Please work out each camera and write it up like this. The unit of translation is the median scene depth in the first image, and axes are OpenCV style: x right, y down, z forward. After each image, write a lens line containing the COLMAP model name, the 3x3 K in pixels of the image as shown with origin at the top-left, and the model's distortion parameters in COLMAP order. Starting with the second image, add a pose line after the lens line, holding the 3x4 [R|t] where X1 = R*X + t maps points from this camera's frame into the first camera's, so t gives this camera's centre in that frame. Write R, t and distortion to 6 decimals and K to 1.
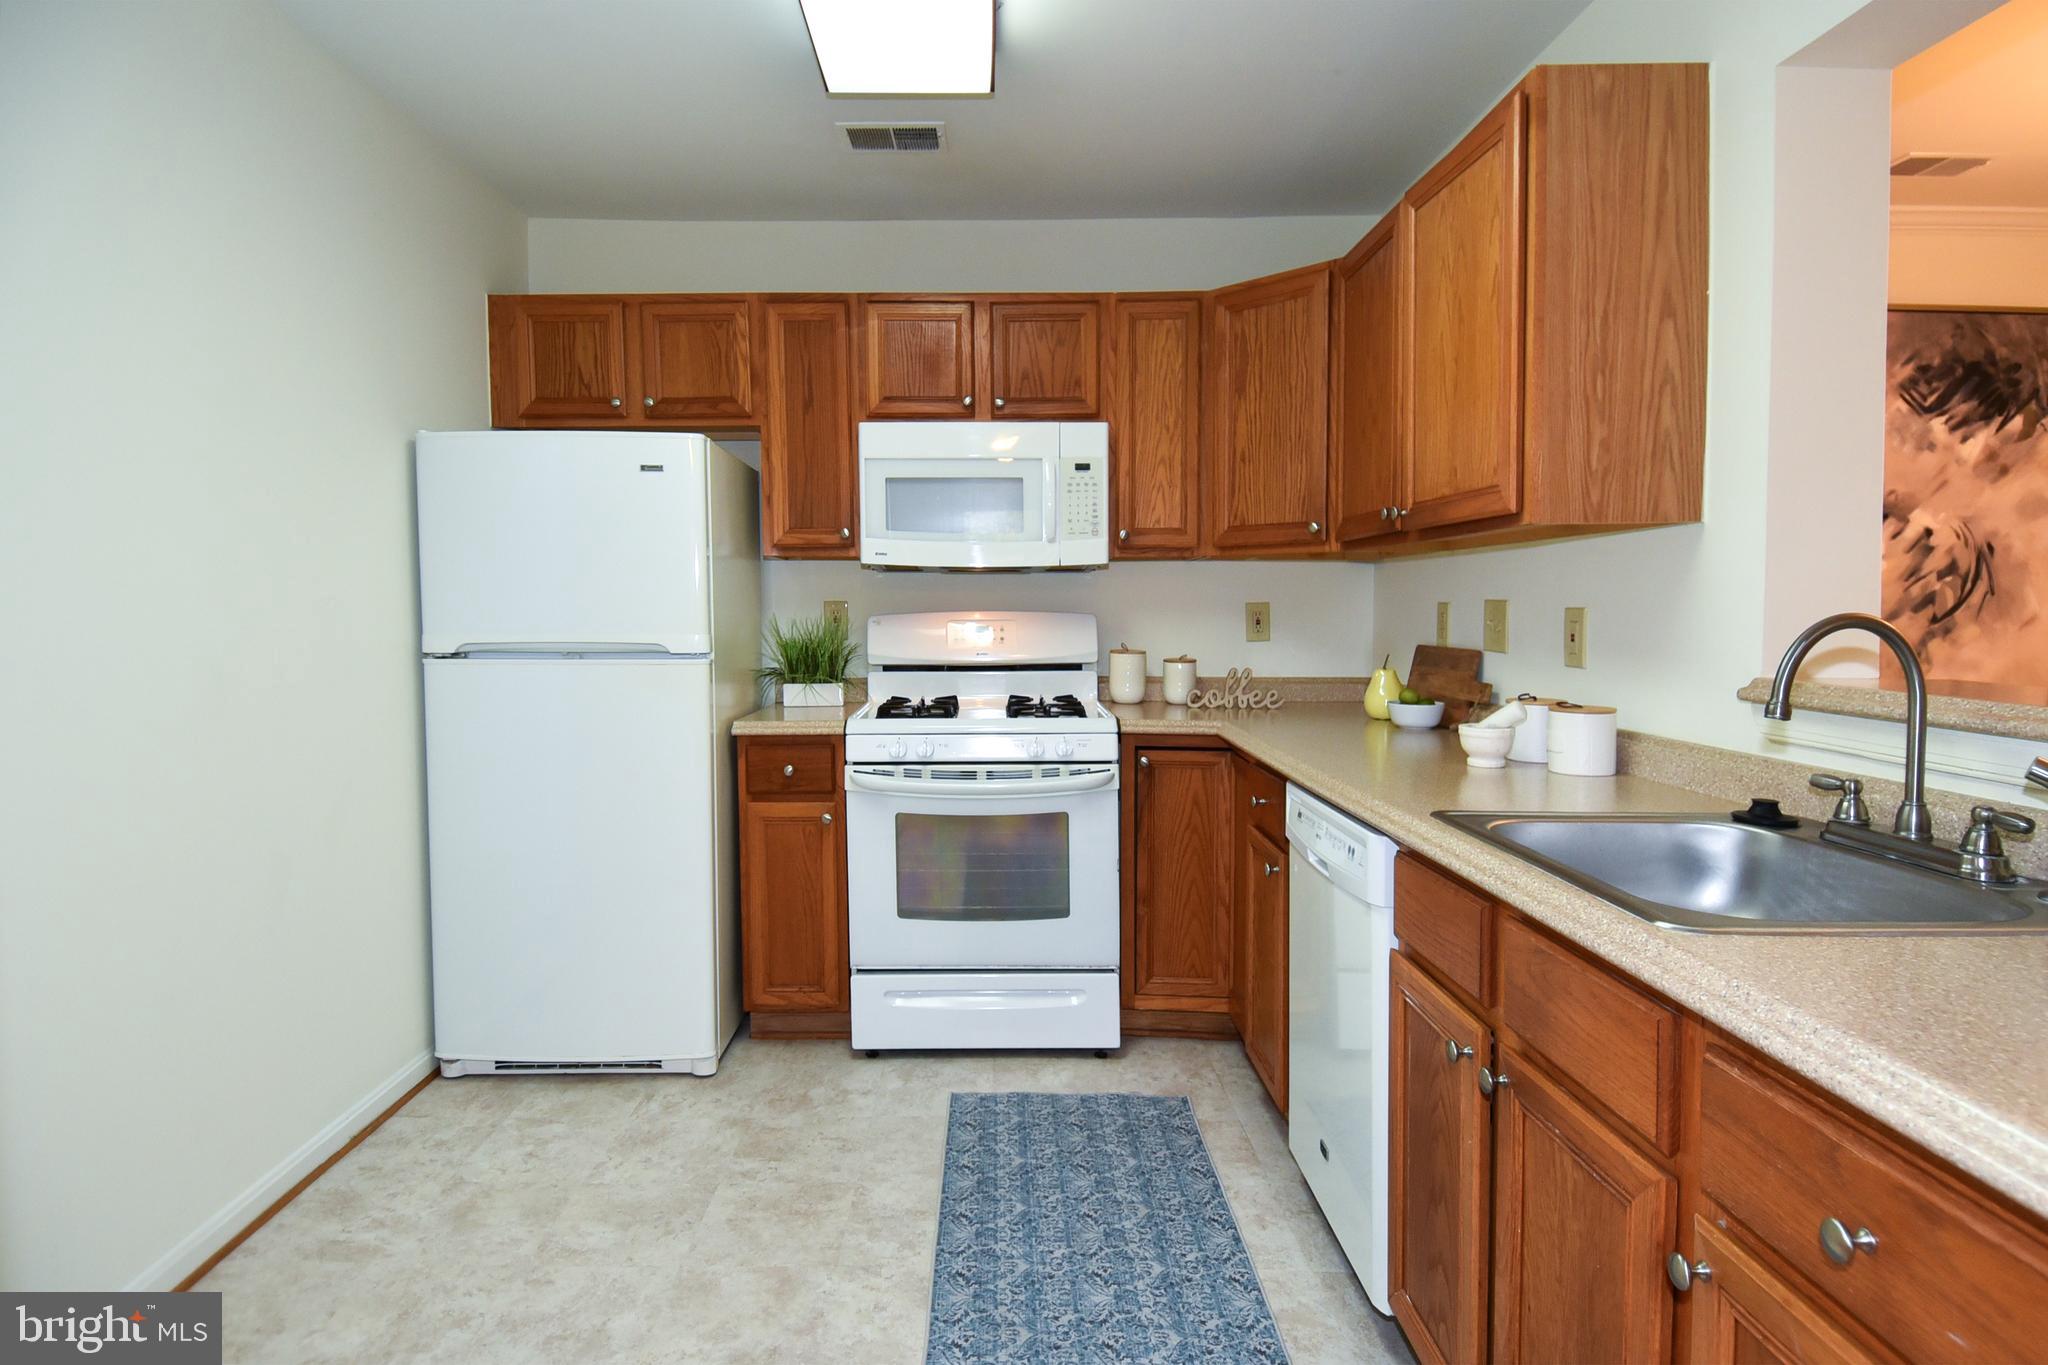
lens RADIAL K [[1106.2, 0, 980.6], [0, 1106.2, 671.8], [0, 0, 1]] dist [0.035951, -0.000719]
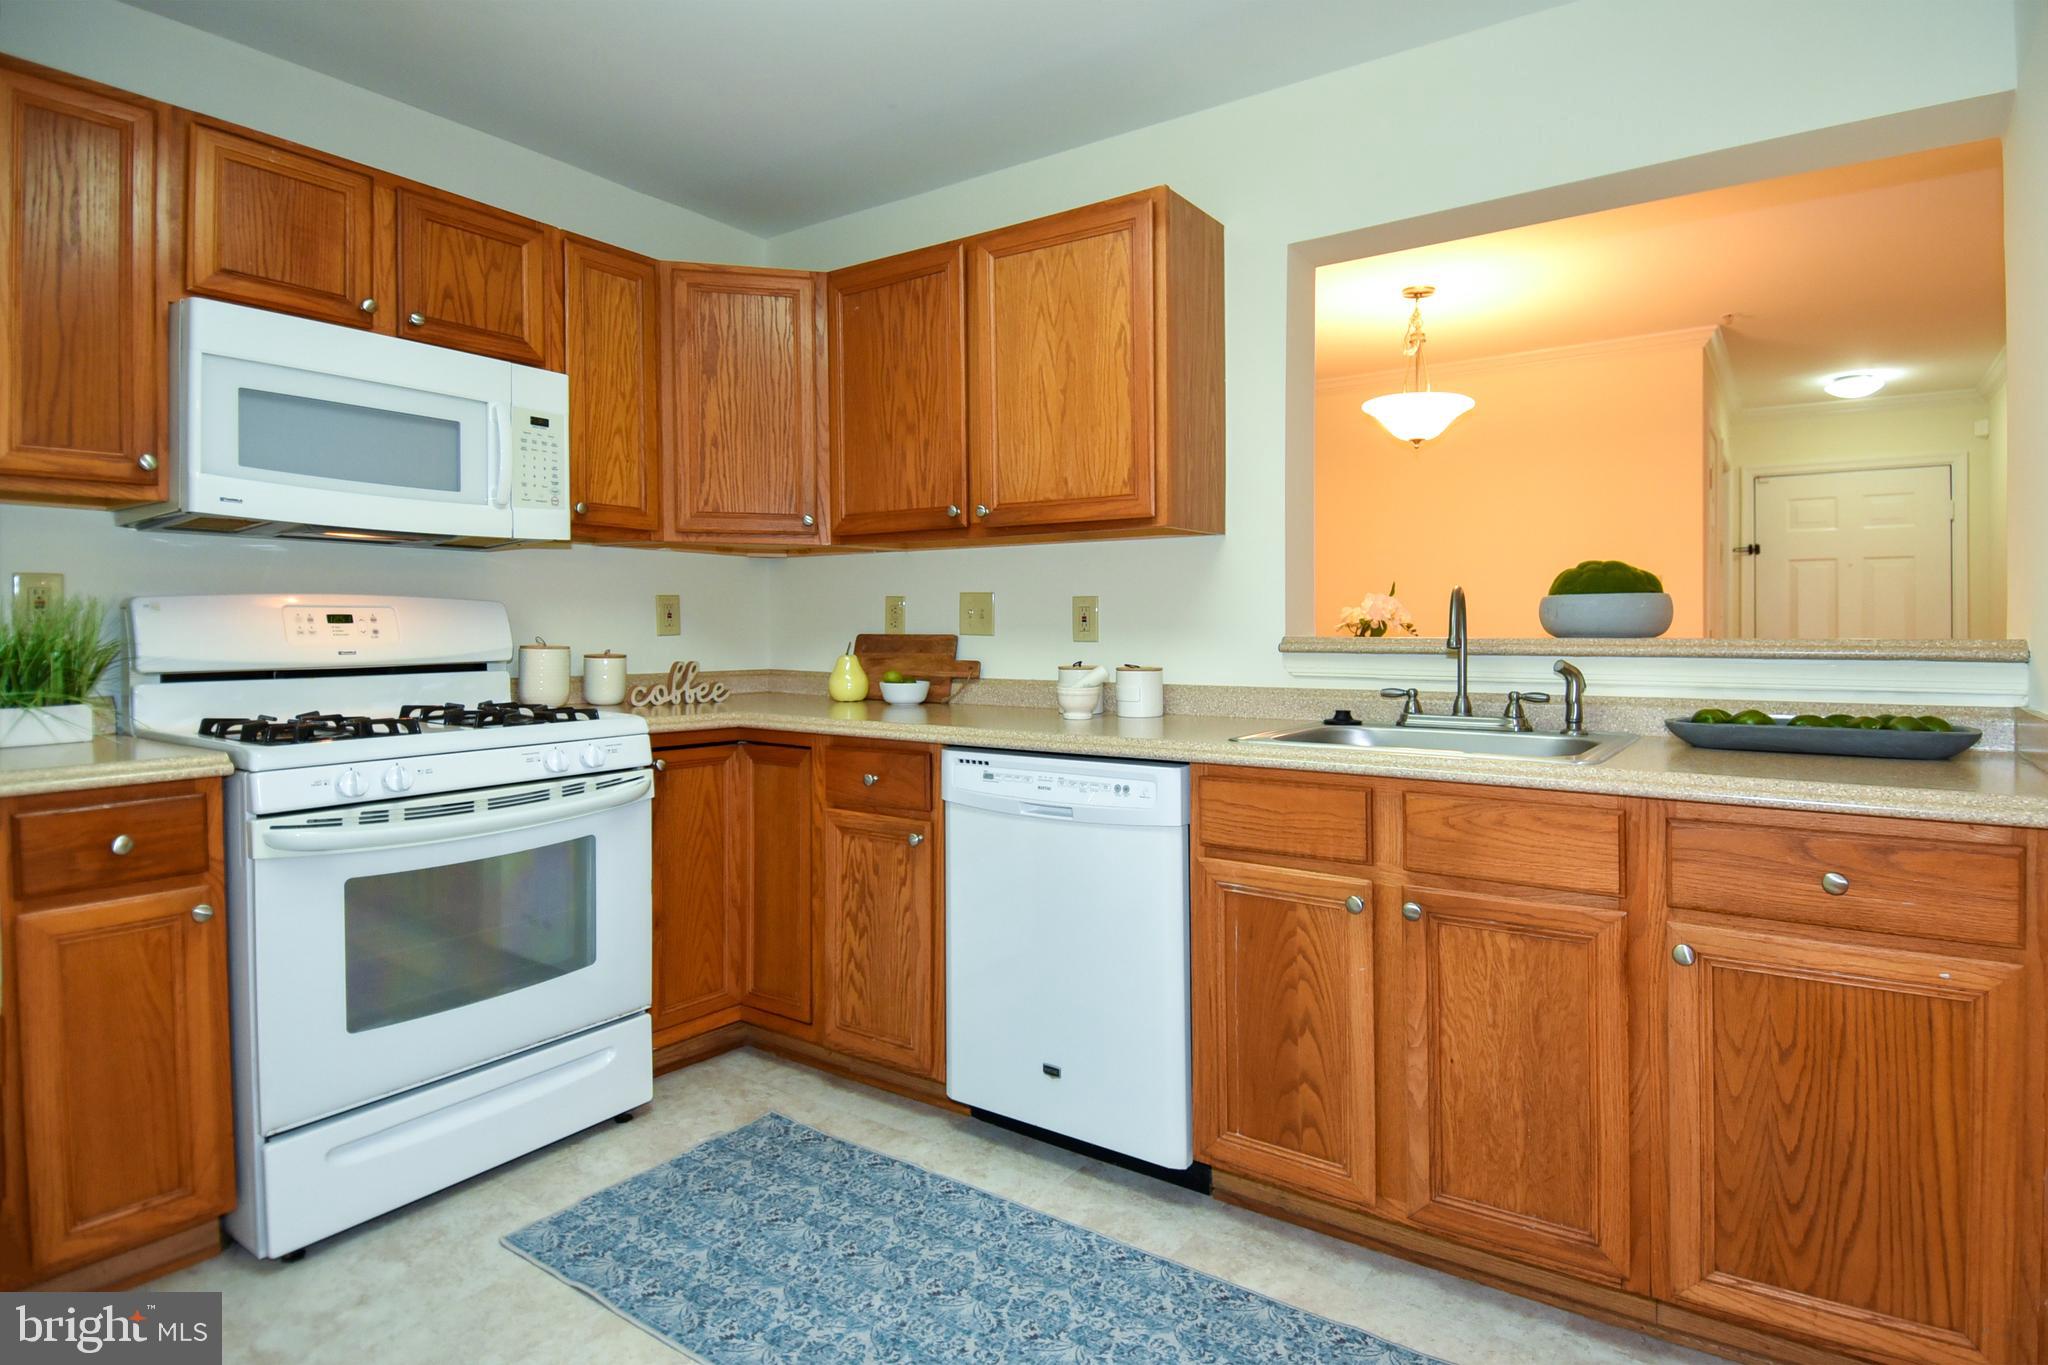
lens RADIAL K [[1030.6, 0, 1026.1], [0, 1030.6, 643.5], [0, 0, 1]] dist [0.027827, -0.034874]
pose [[0.543628, -0.005705, 0.839307, -0.385147], [0.046432, 0.998650, -0.023286, 0.017131], [-0.838041, 0.051630, 0.543159, 0.298252]]
